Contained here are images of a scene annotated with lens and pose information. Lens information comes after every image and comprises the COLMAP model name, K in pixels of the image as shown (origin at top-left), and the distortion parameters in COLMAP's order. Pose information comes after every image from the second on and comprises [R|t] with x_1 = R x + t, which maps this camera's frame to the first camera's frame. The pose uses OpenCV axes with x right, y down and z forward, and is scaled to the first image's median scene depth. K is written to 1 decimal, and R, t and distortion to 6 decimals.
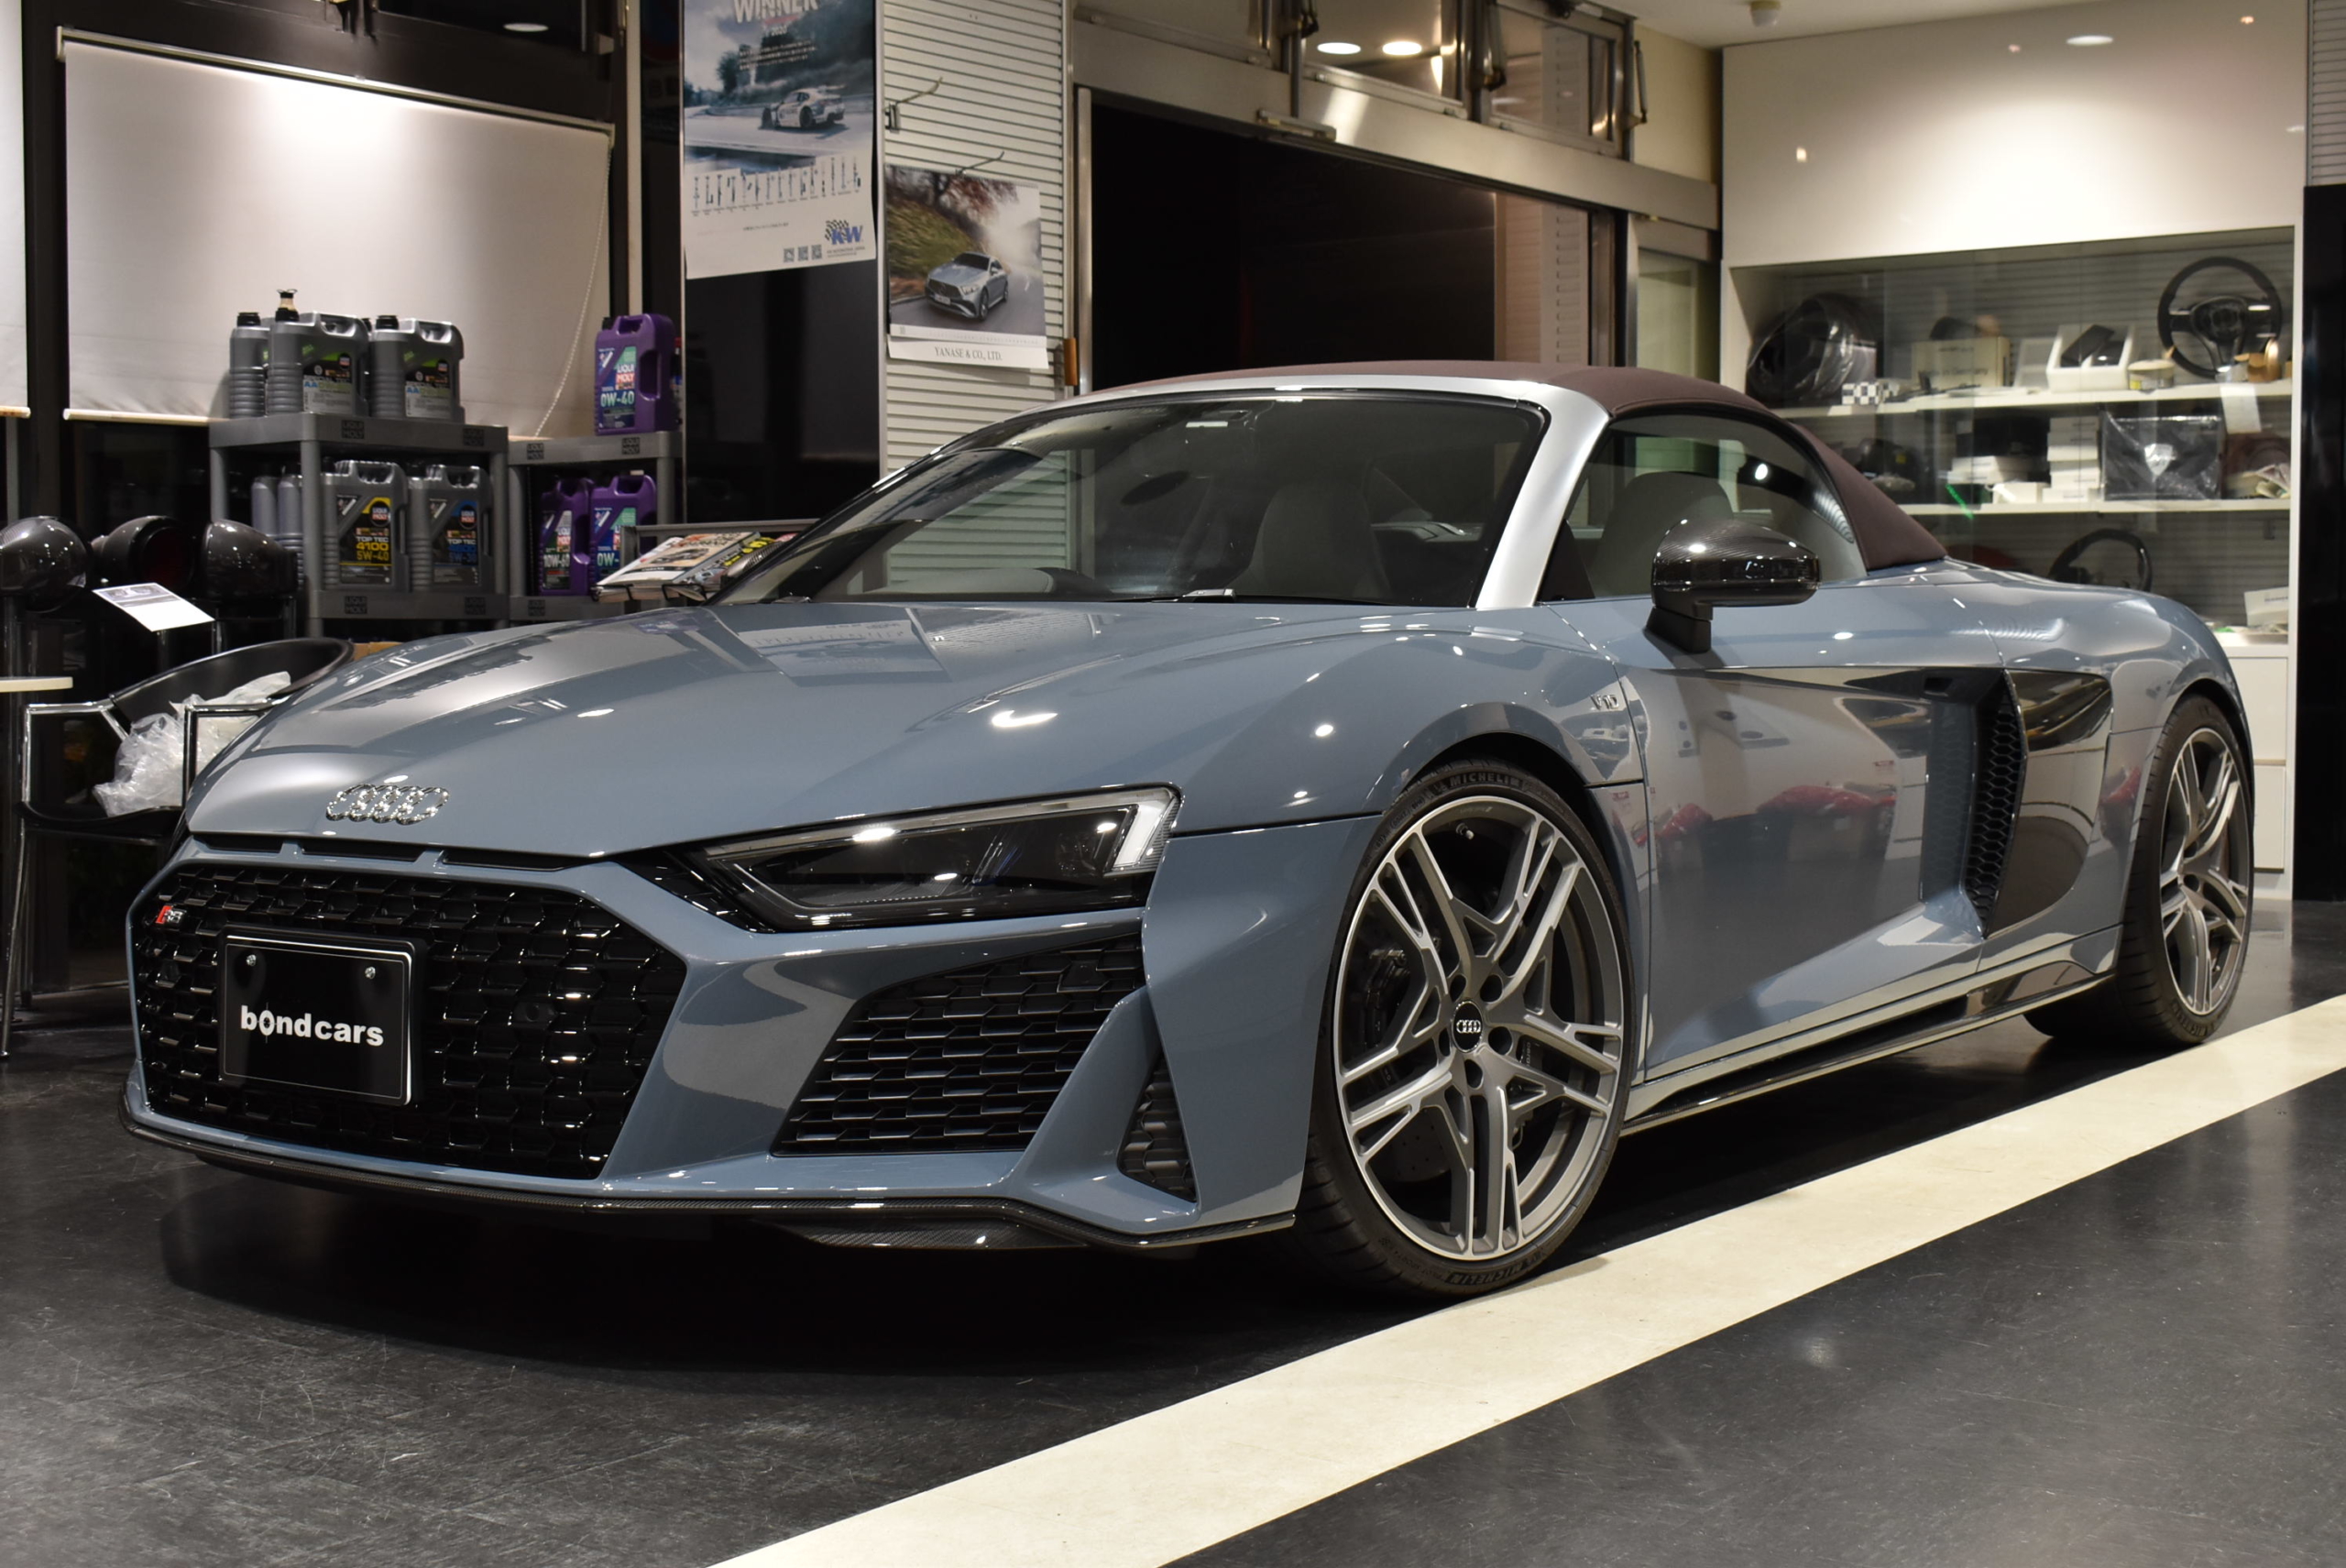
lens RADIAL K [[3019.0, 0, 1173.0], [0, 3019.0, 784.0], [0, 0, 1]] dist [-0.036027, -0.033389]
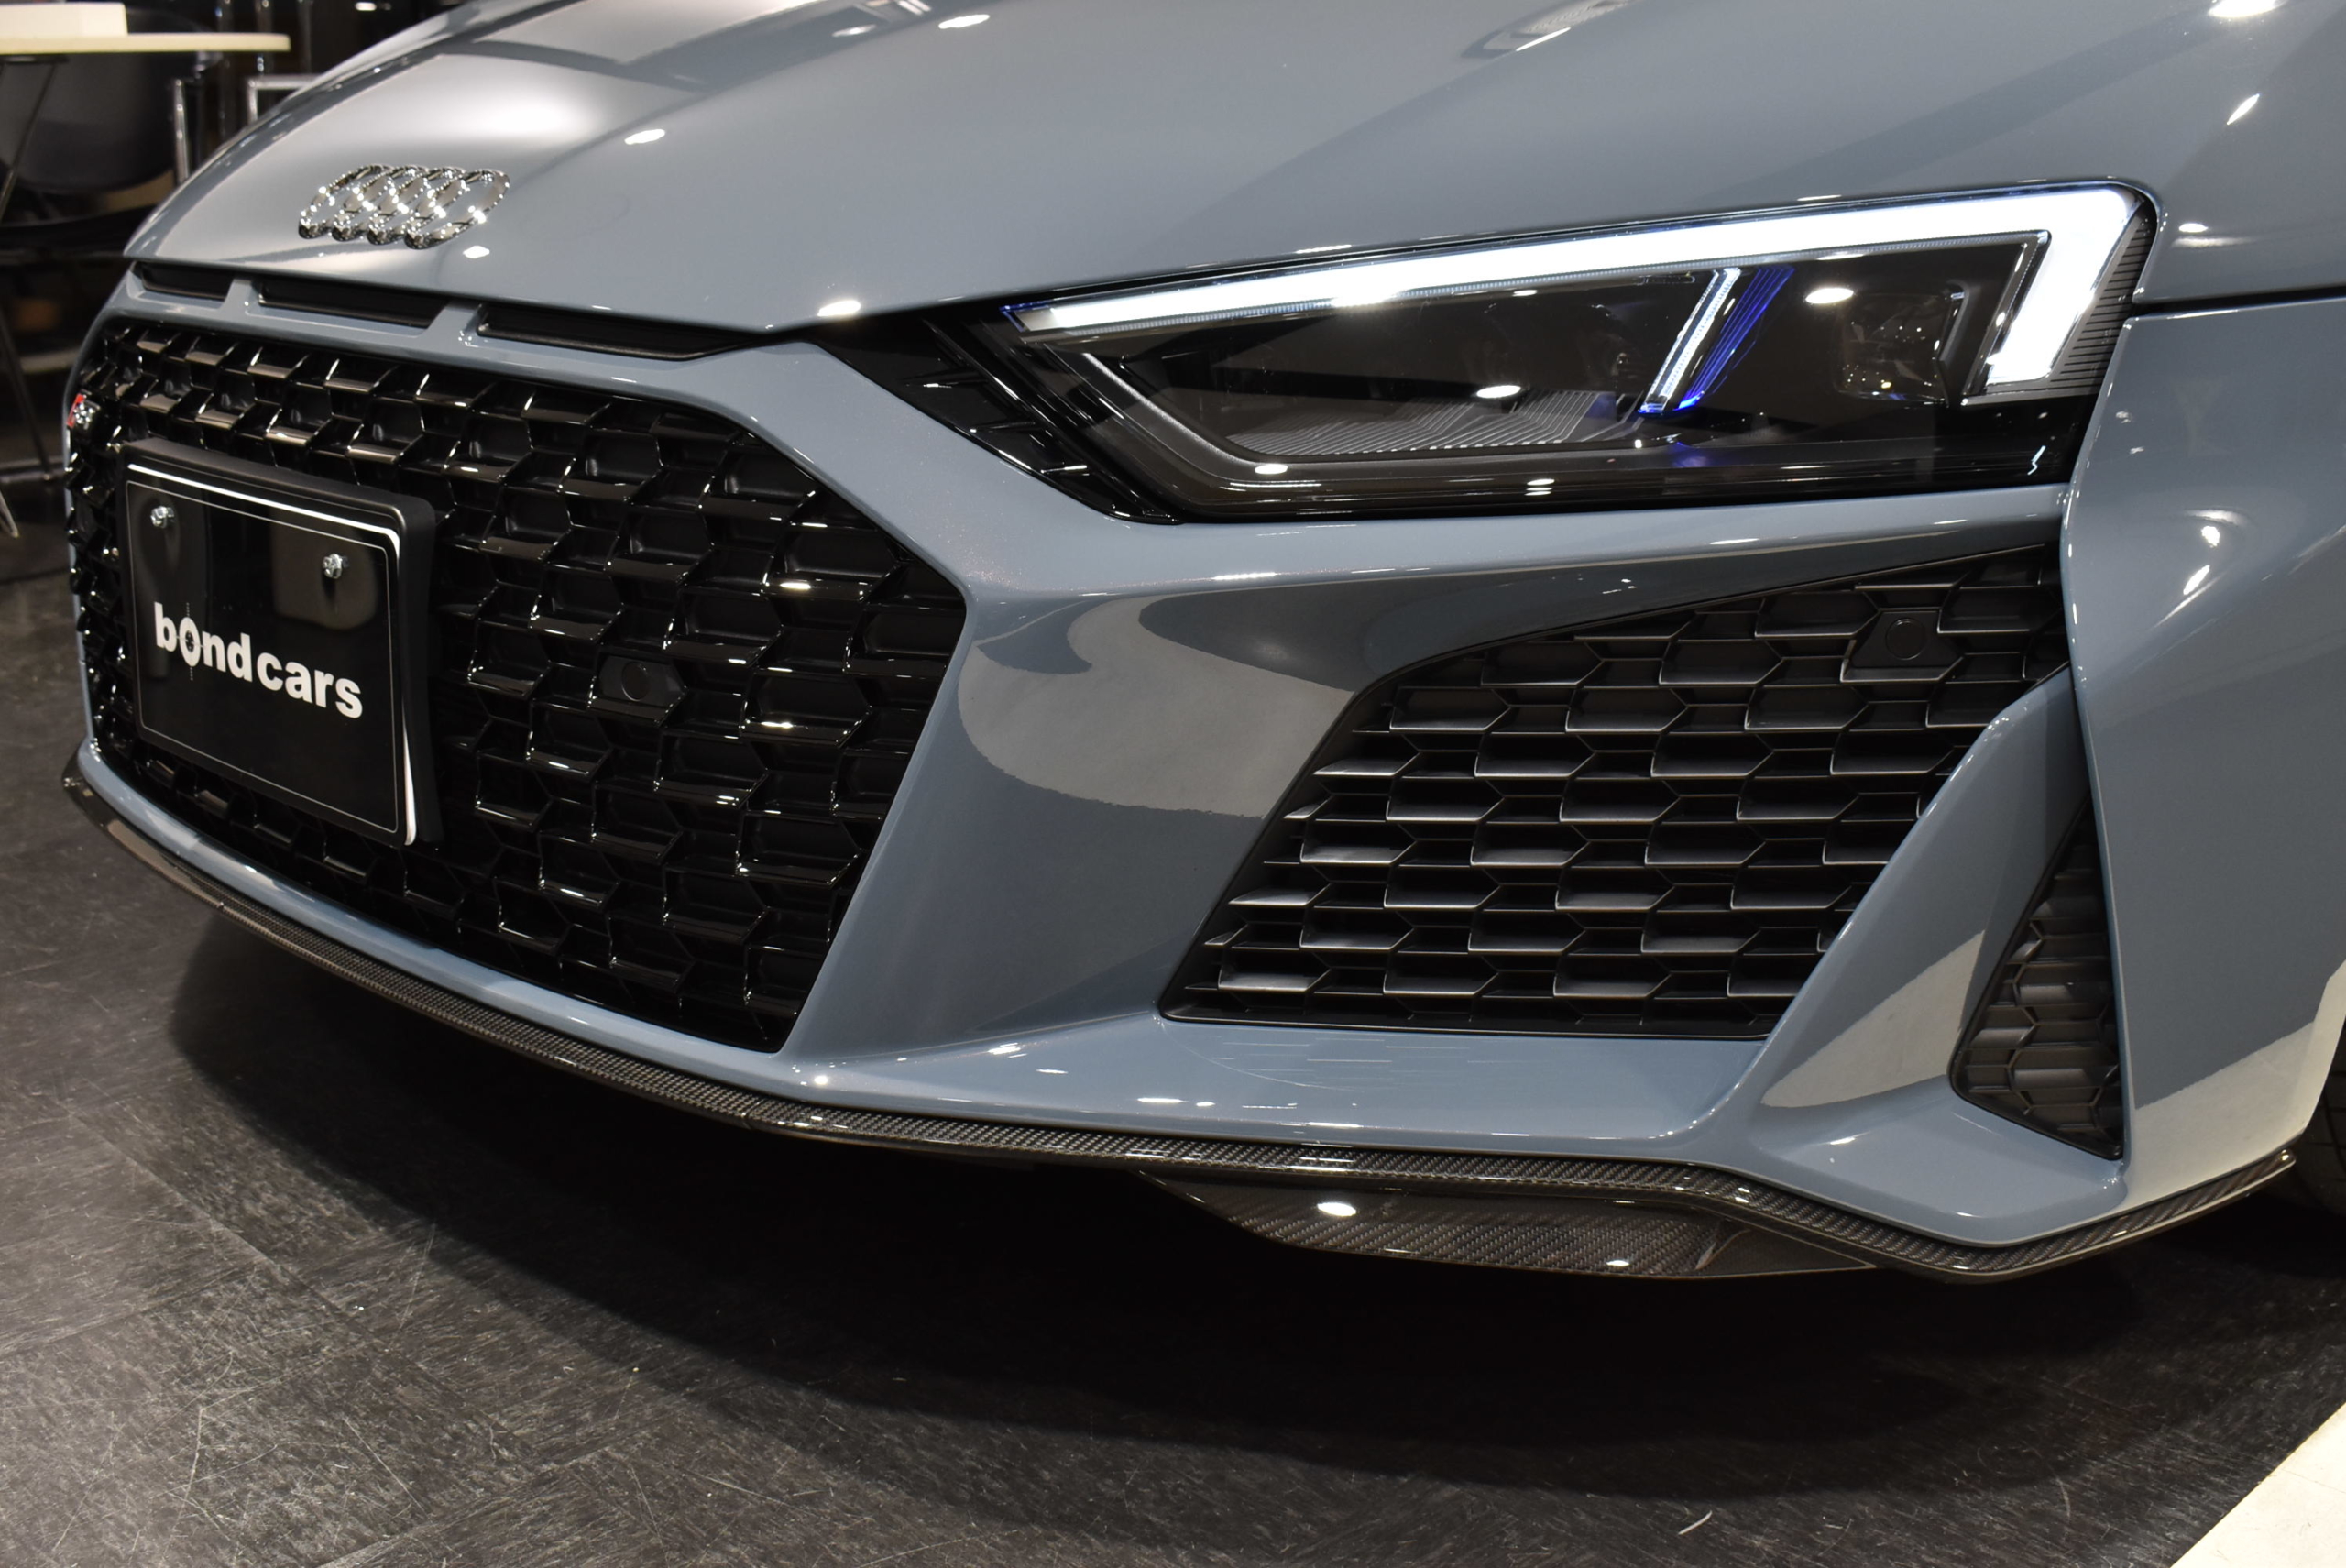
lens RADIAL K [[2564.3, 0, 1173.0], [0, 2564.3, 784.0], [0, 0, 1]] dist [-0.068864, 0.003256]
pose [[0.989395, 0.046192, -0.137707, -0.038733], [-0.014730, 0.975105, 0.221255, 0.002694], [0.144499, -0.216880, 0.965444, 0.307444]]
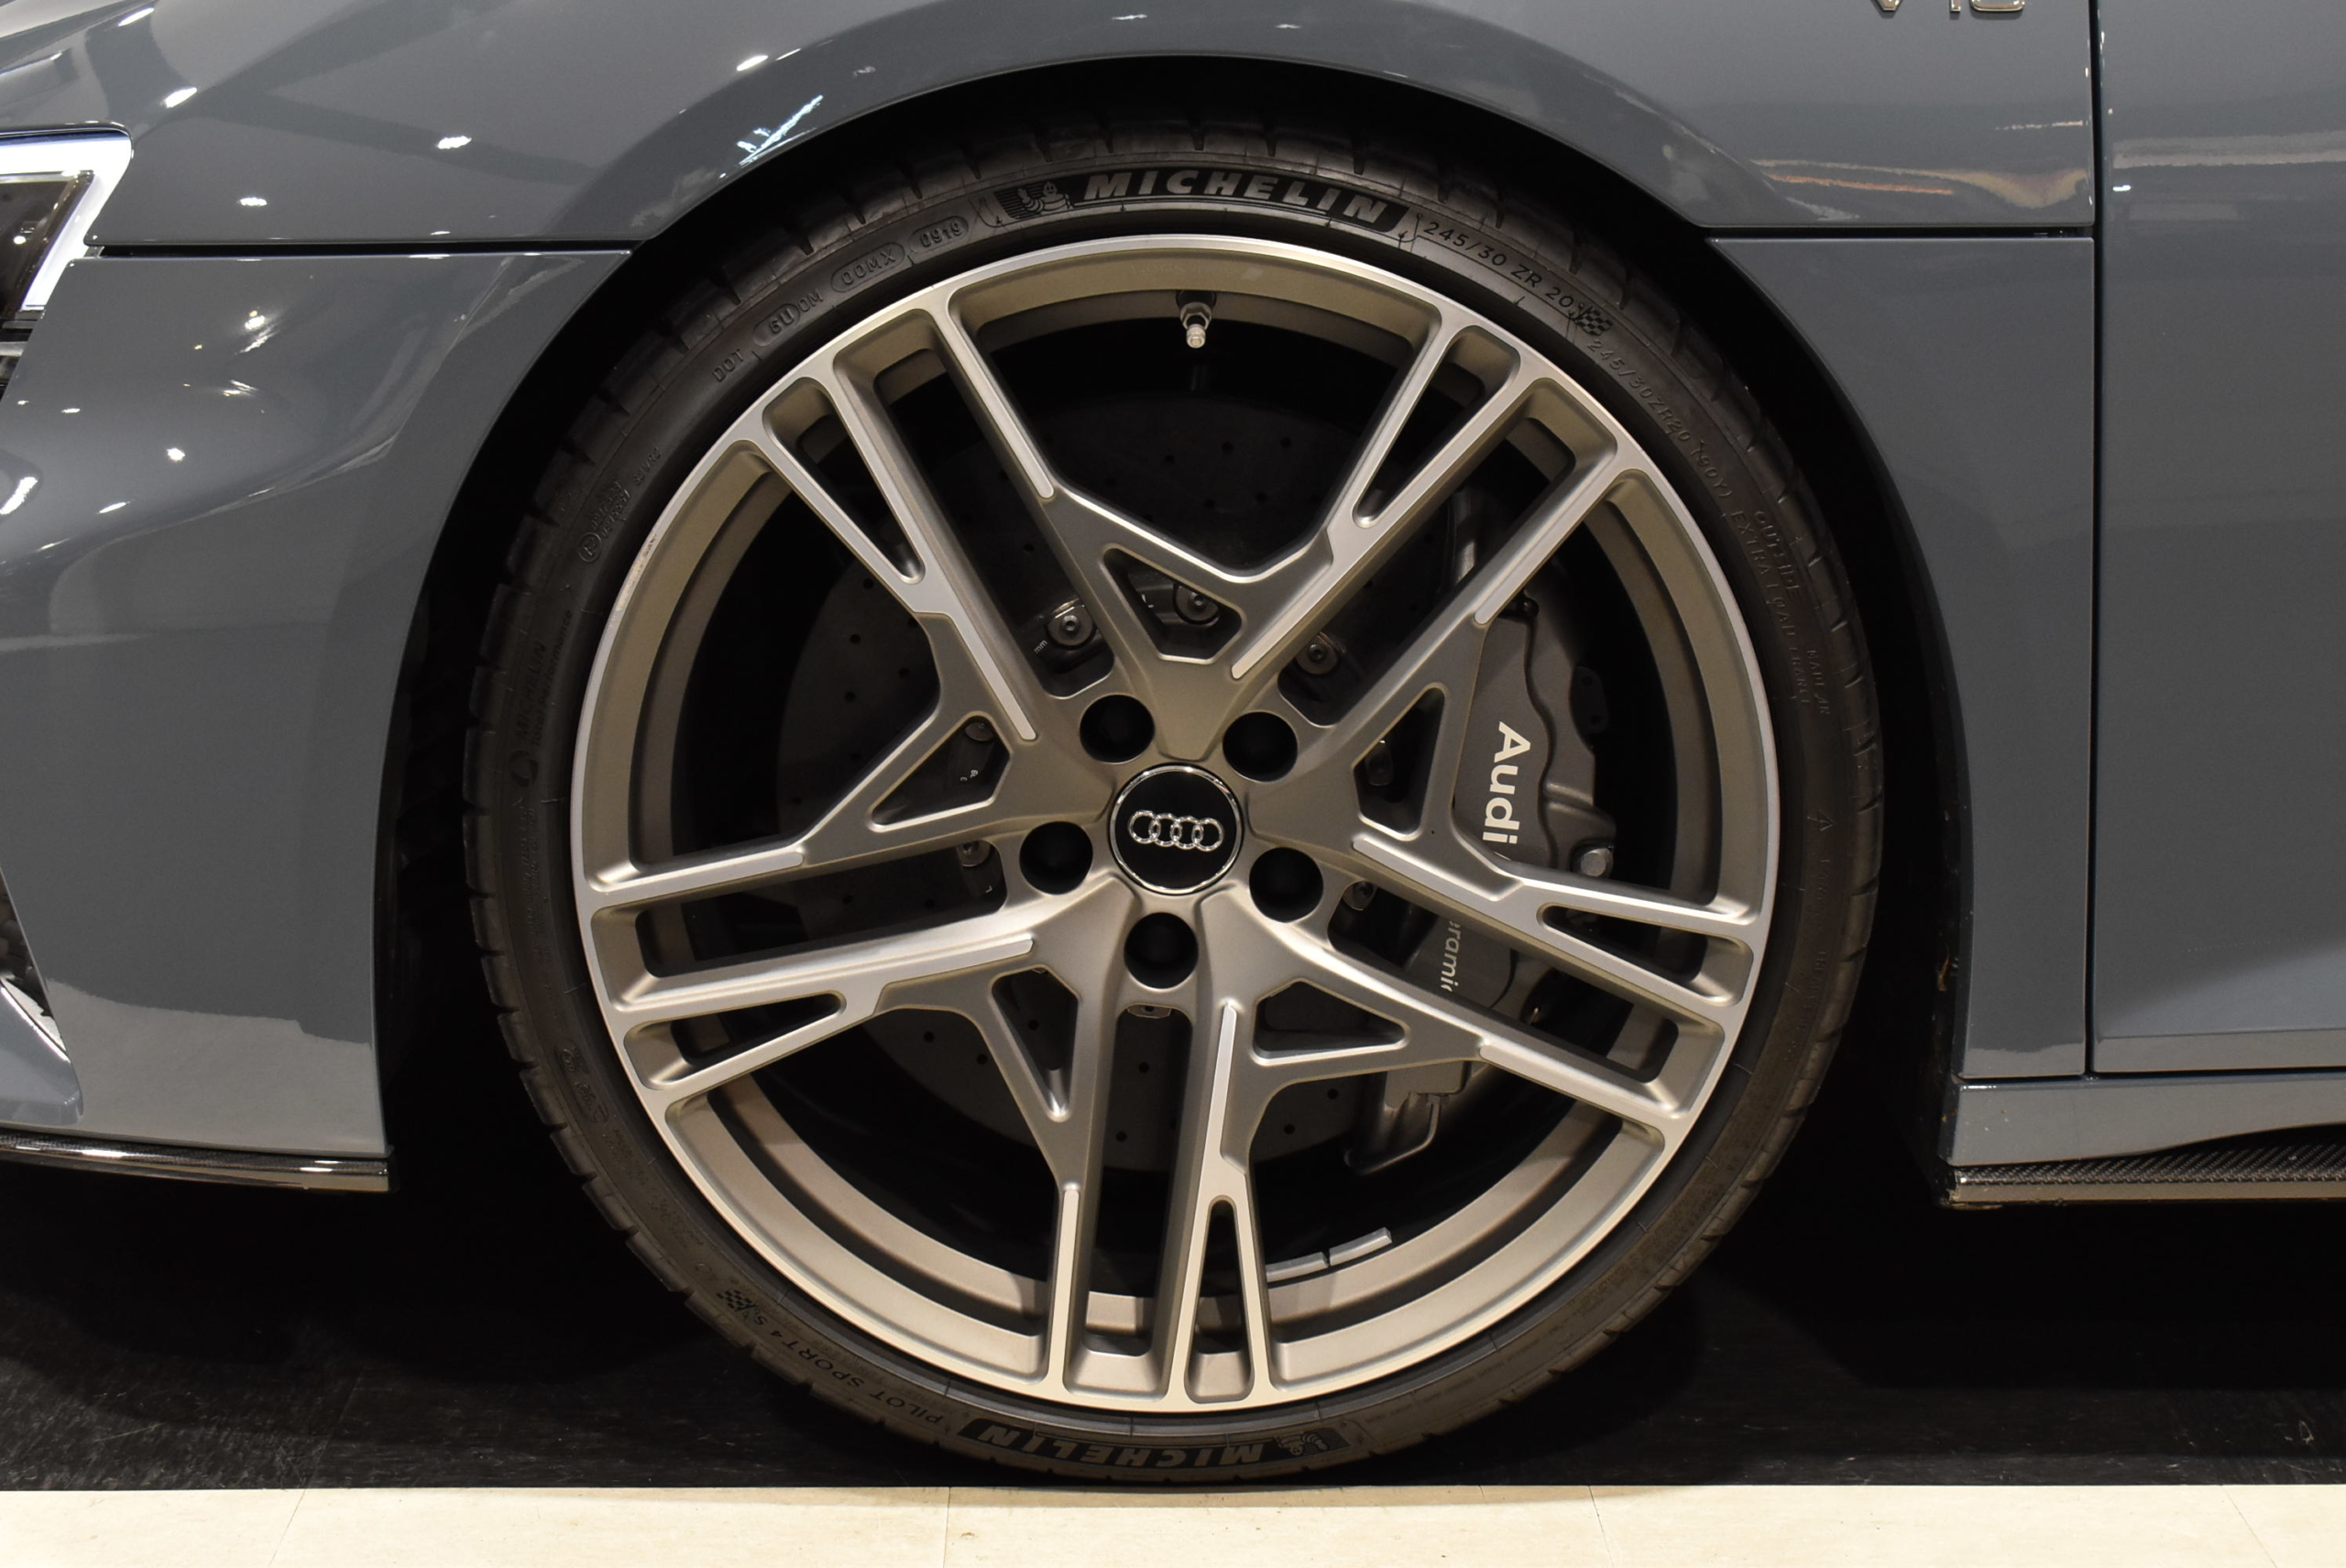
lens RADIAL K [[3830.2, 0, 1173.0], [0, 3830.2, 784.0], [0, 0, 1]] dist [-0.006106, -0.015627]
pose [[0.658604, 0.217806, -0.720278, 0.243600], [-0.058339, 0.969092, 0.239702, -0.023476], [0.750224, -0.115849, 0.650955, 0.367950]]
